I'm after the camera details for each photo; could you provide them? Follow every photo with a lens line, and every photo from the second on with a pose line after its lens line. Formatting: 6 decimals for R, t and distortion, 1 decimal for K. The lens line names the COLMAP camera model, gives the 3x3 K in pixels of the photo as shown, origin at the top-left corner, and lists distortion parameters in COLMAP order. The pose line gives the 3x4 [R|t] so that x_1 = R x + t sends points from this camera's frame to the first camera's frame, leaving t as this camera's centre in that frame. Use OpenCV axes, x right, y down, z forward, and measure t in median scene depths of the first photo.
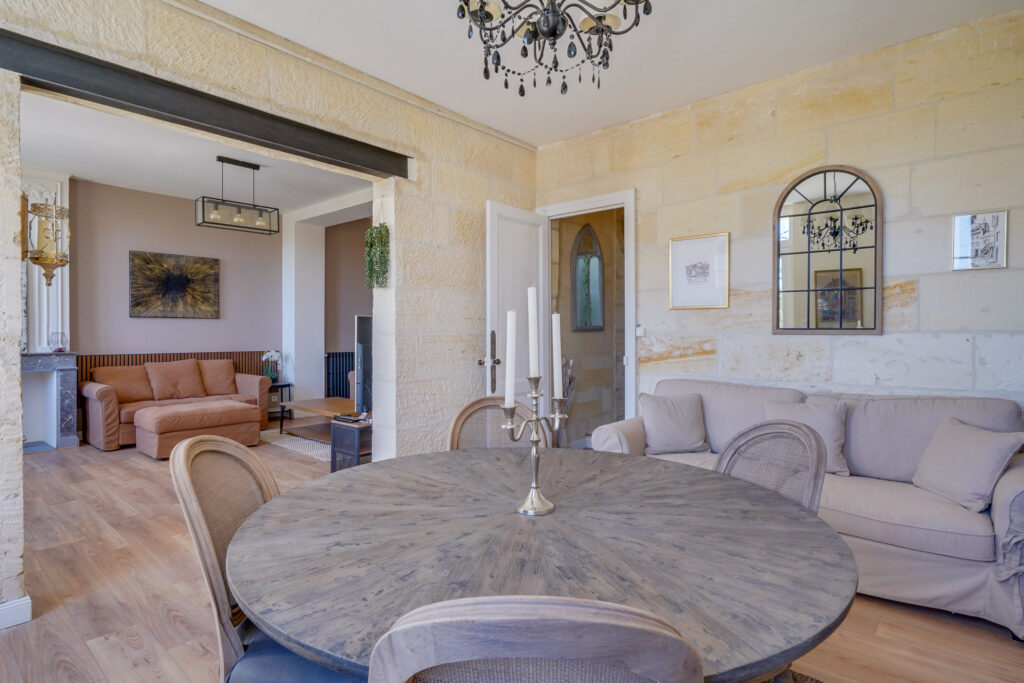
lens RADIAL K [[518.7, 0, 510.3], [0, 518.7, 335.7], [0, 0, 1]] dist [-0.009494, 0.000680]
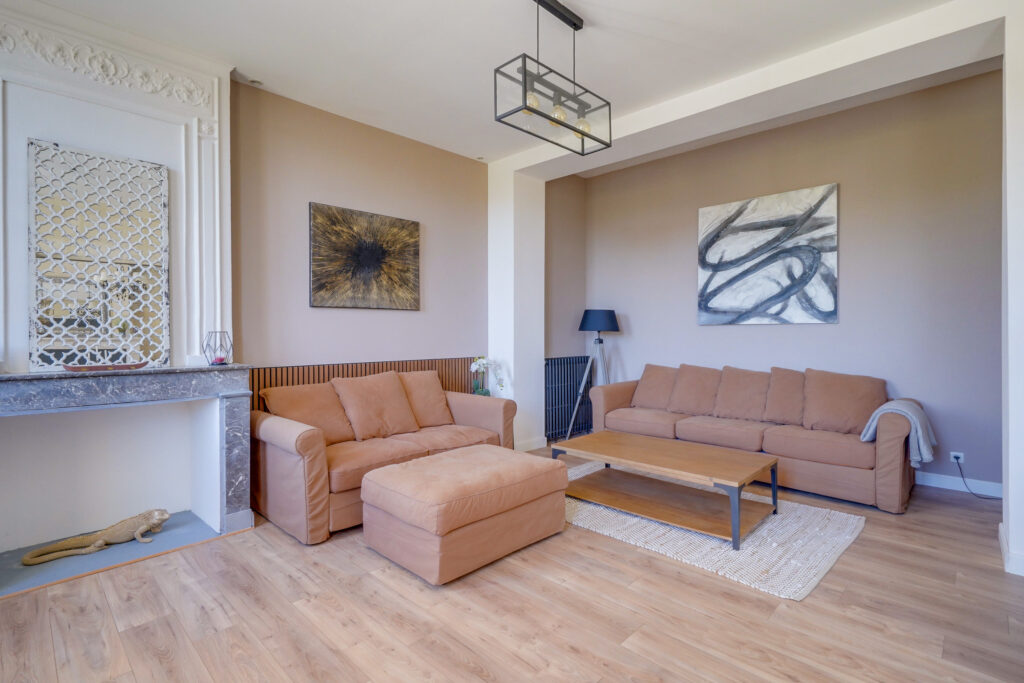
lens RADIAL K [[485.3, 0, 507.6], [0, 485.3, 336.0], [0, 0, 1]] dist [-0.005671, 0.001241]
pose [[0.997532, -0.002667, -0.070161, -0.479624], [0.002974, 0.999986, 0.004273, -0.002373], [0.070149, -0.004471, 0.997527, 0.445095]]
